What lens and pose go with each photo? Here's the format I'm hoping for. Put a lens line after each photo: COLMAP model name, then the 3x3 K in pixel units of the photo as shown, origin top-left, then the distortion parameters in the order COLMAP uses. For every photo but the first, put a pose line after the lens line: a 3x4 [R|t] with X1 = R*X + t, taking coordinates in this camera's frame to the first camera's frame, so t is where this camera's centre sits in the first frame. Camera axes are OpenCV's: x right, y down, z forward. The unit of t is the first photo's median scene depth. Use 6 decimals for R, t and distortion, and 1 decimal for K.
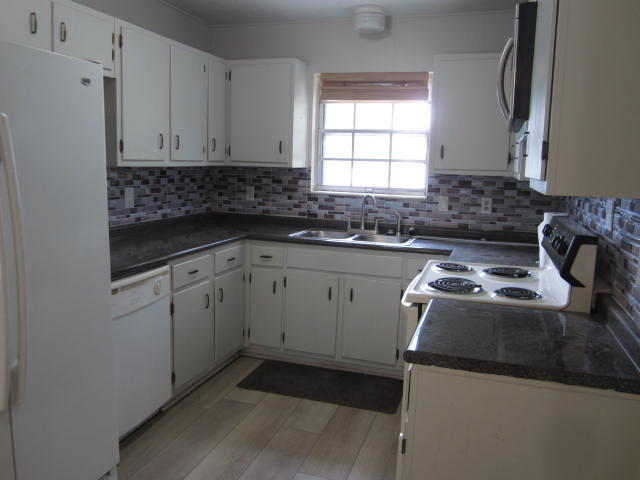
lens RADIAL K [[523.2, 0, 321.0], [0, 523.2, 245.1], [0, 0, 1]] dist [-0.037276, 0.011334]
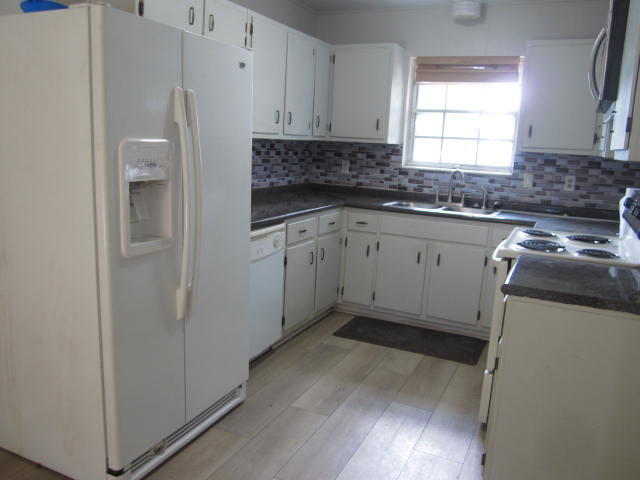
lens RADIAL K [[523.2, 0, 323.8], [0, 523.2, 244.8], [0, 0, 1]] dist [-0.037276, 0.011334]
pose [[0.991588, 0.042608, -0.122219, -0.049032], [-0.038535, 0.998626, 0.035499, 0.033696], [0.123564, -0.030491, 0.991868, -0.122876]]
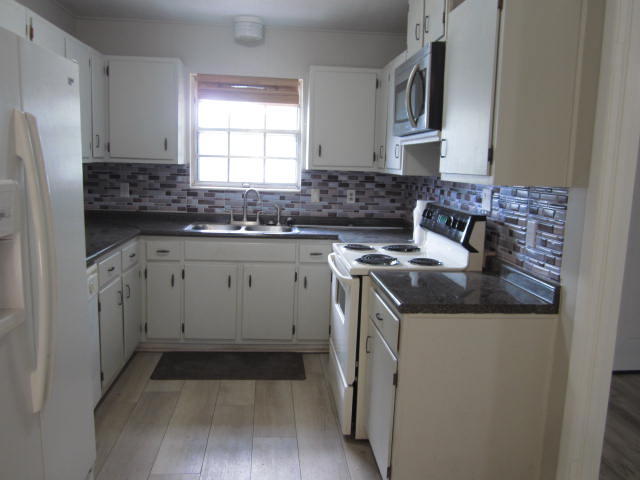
lens RADIAL K [[523.2, 0, 318.1], [0, 523.2, 244.9], [0, 0, 1]] dist [-0.037276, 0.011334]
pose [[0.922147, -0.058038, 0.382462, -0.224724], [0.054089, 0.998314, 0.021078, 0.004618], [-0.383040, 0.001250, 0.923731, -0.064037]]
